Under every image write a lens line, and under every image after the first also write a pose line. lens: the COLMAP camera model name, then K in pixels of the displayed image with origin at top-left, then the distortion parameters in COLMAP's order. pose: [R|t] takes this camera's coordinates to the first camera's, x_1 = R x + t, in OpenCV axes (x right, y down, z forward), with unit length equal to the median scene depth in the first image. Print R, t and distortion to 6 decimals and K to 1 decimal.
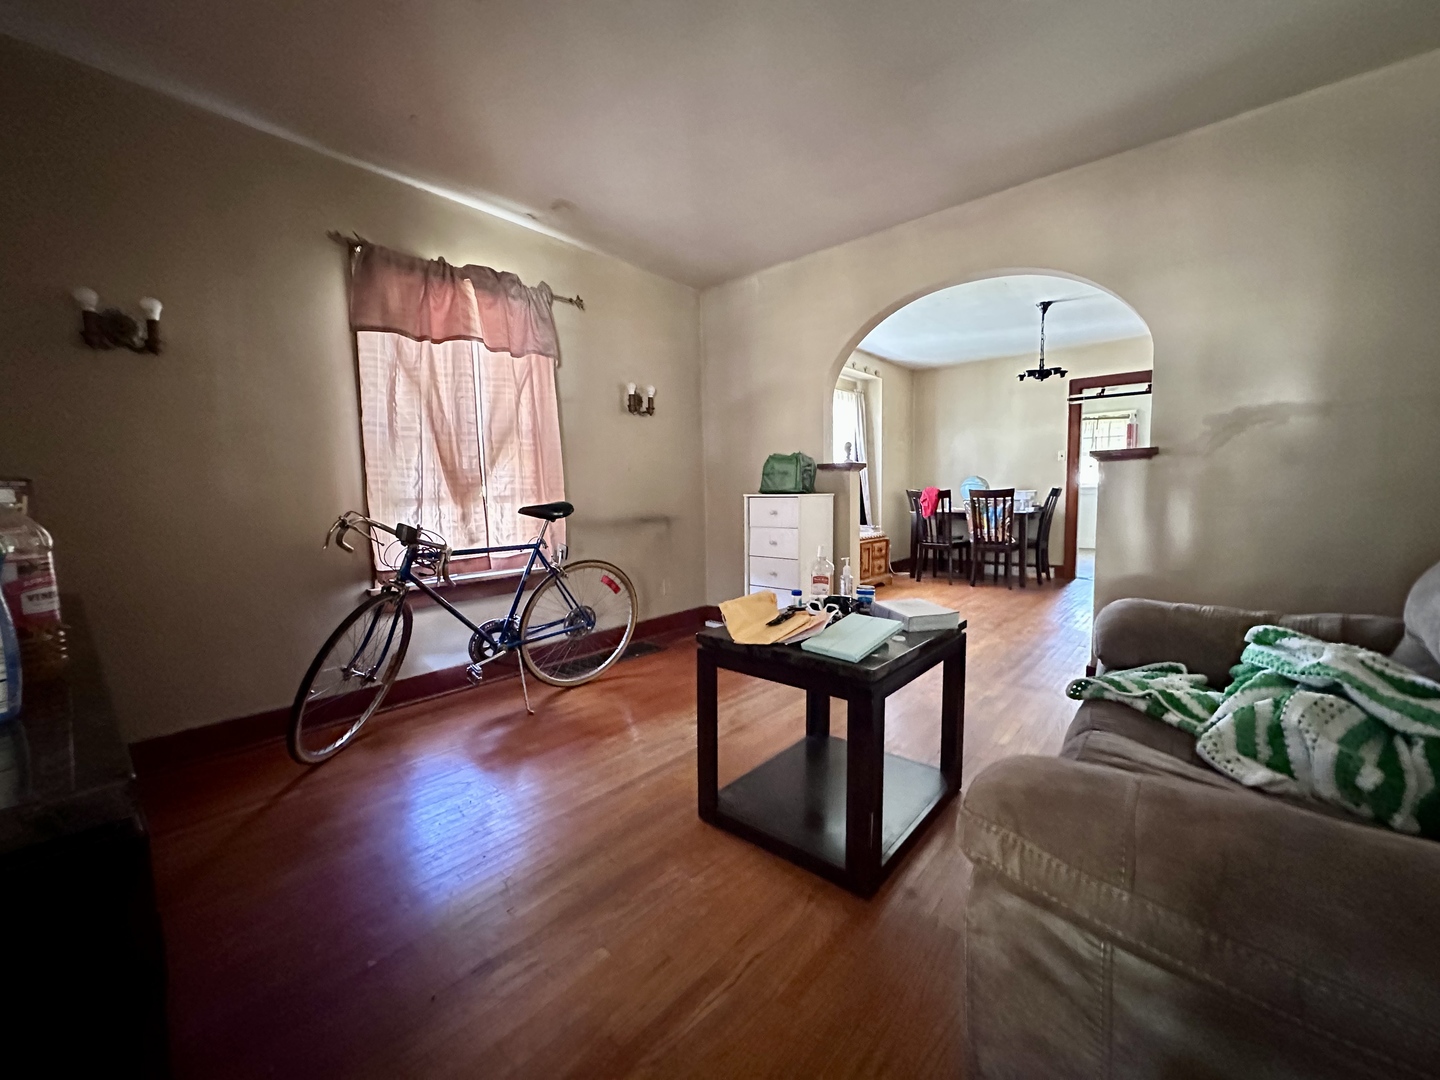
lens RADIAL K [[574.8, 0, 719.8], [0, 574.8, 543.9], [0, 0, 1]] dist [0.009654, 0.000146]
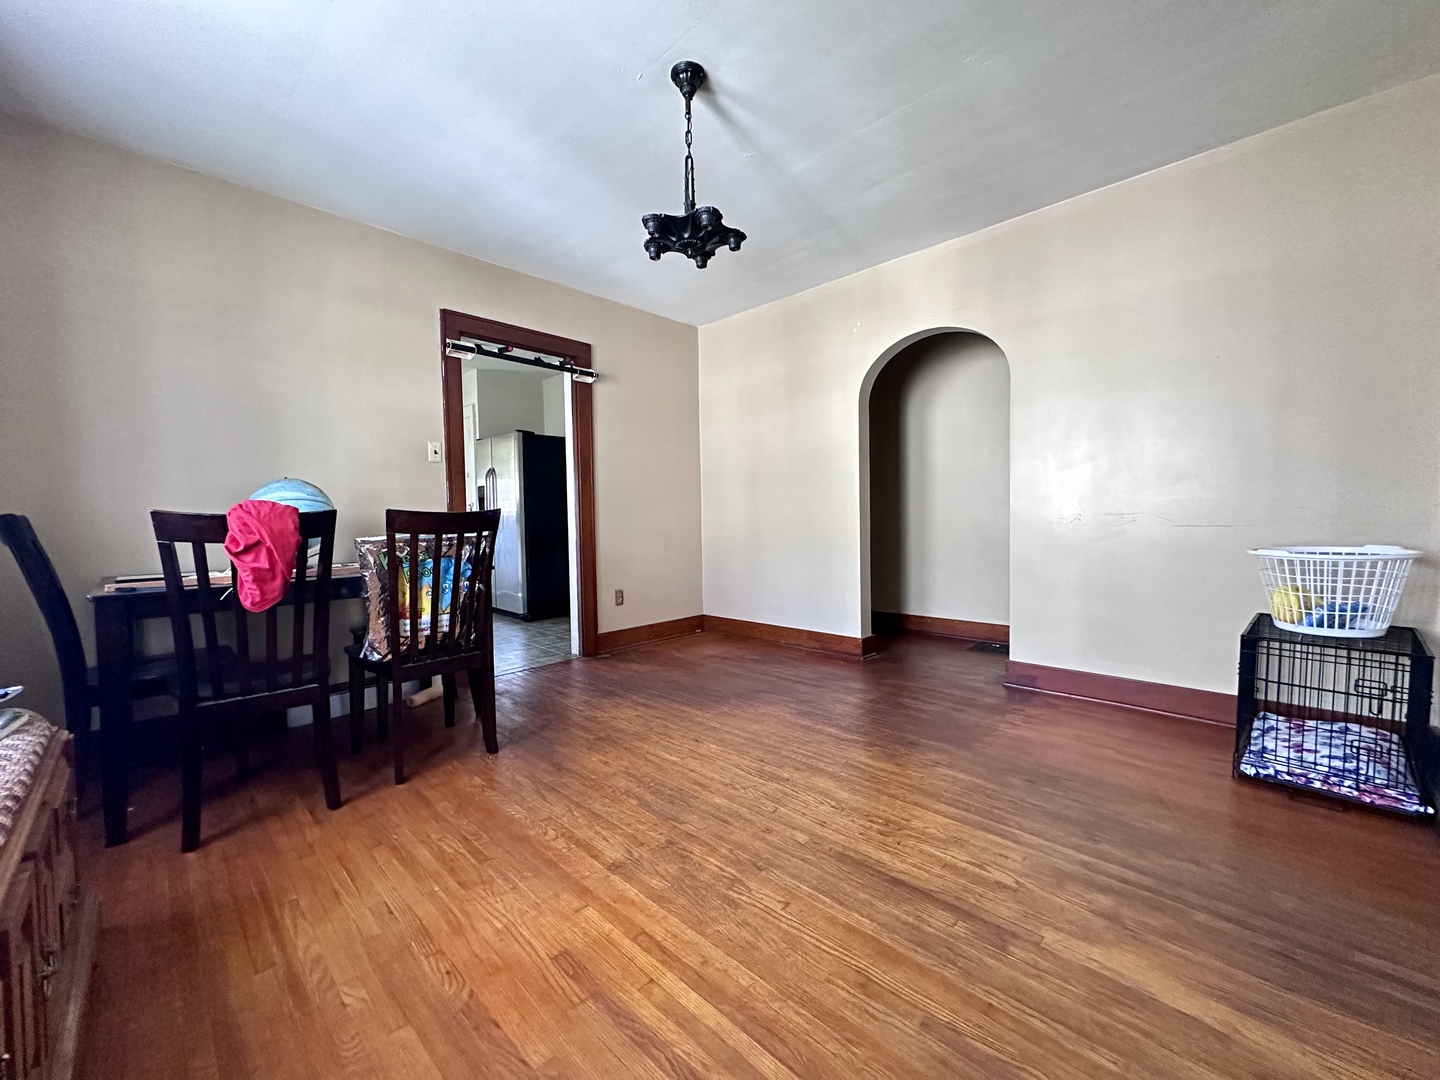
lens RADIAL K [[574.8, 0, 718.8], [0, 574.8, 539.3], [0, 0, 1]] dist [0.009654, 0.000146]
pose [[0.054226, -0.015603, 0.998407, 0.096529], [0.105604, 0.994360, 0.009804, -0.058266], [-0.992929, 0.104904, 0.055567, 0.771645]]
